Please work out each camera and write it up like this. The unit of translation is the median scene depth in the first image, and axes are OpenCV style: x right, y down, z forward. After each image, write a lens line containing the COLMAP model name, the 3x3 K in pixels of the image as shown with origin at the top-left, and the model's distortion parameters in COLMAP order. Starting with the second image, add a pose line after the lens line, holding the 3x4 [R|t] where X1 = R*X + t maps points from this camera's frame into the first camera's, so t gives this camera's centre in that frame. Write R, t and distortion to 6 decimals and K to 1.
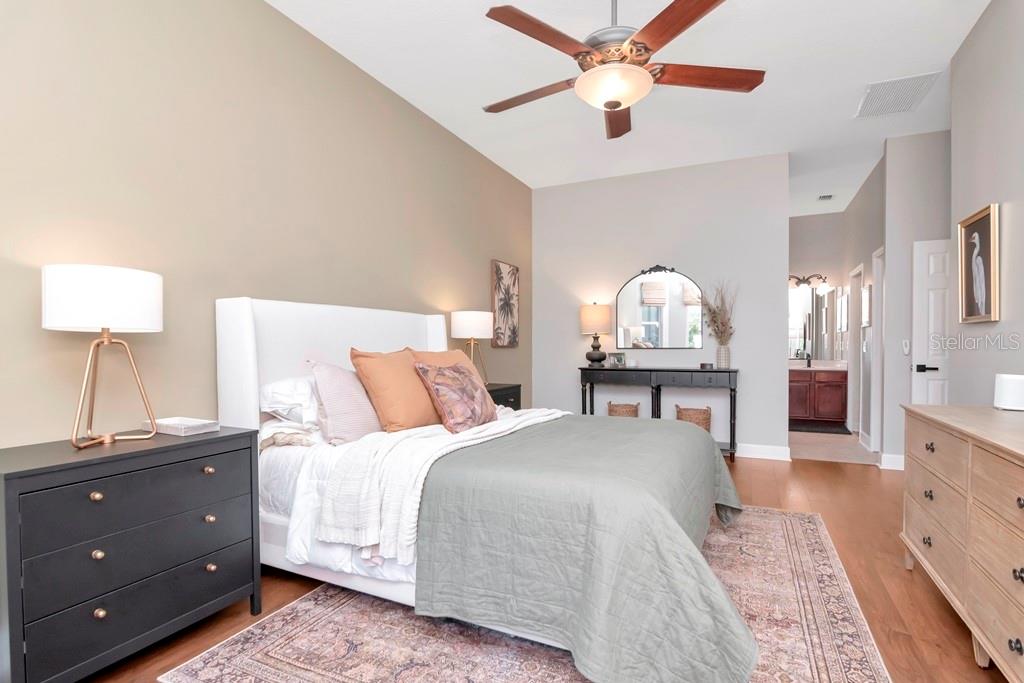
lens RADIAL K [[495.3, 0, 513.8], [0, 495.3, 338.9], [0, 0, 1]] dist [-0.010862, -0.000372]
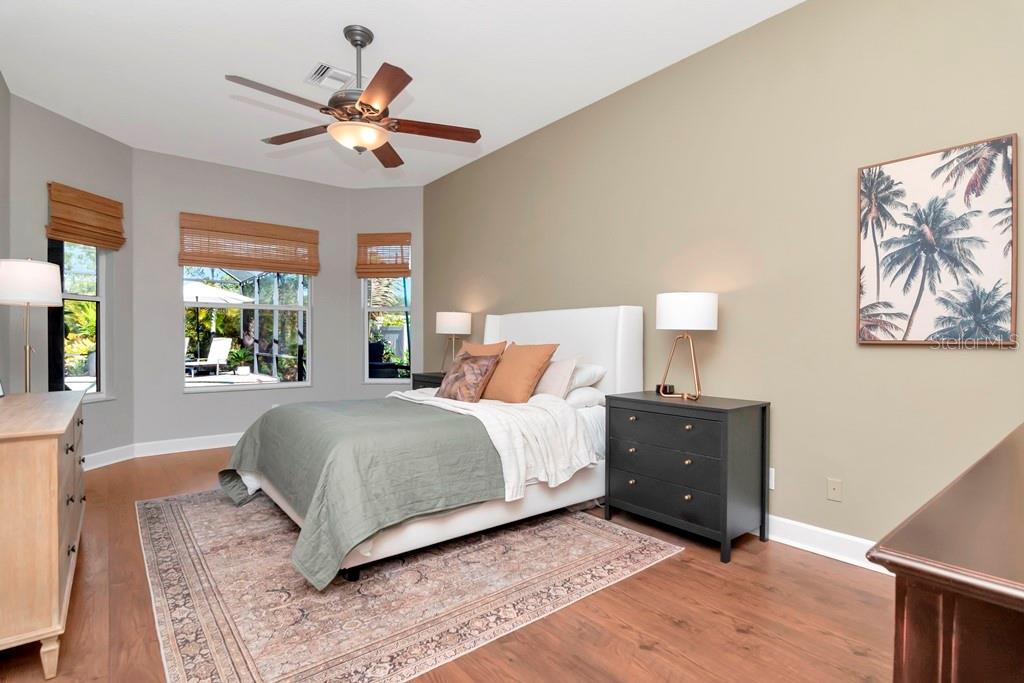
lens RADIAL K [[495.3, 0, 513.8], [0, 495.3, 338.9], [0, 0, 1]] dist [-0.010862, -0.000372]
pose [[-0.423708, -0.000392, -0.905799, 1.079167], [0.007696, 0.999962, -0.004033, 0.019198], [0.905766, -0.008680, -0.423689, 1.754737]]
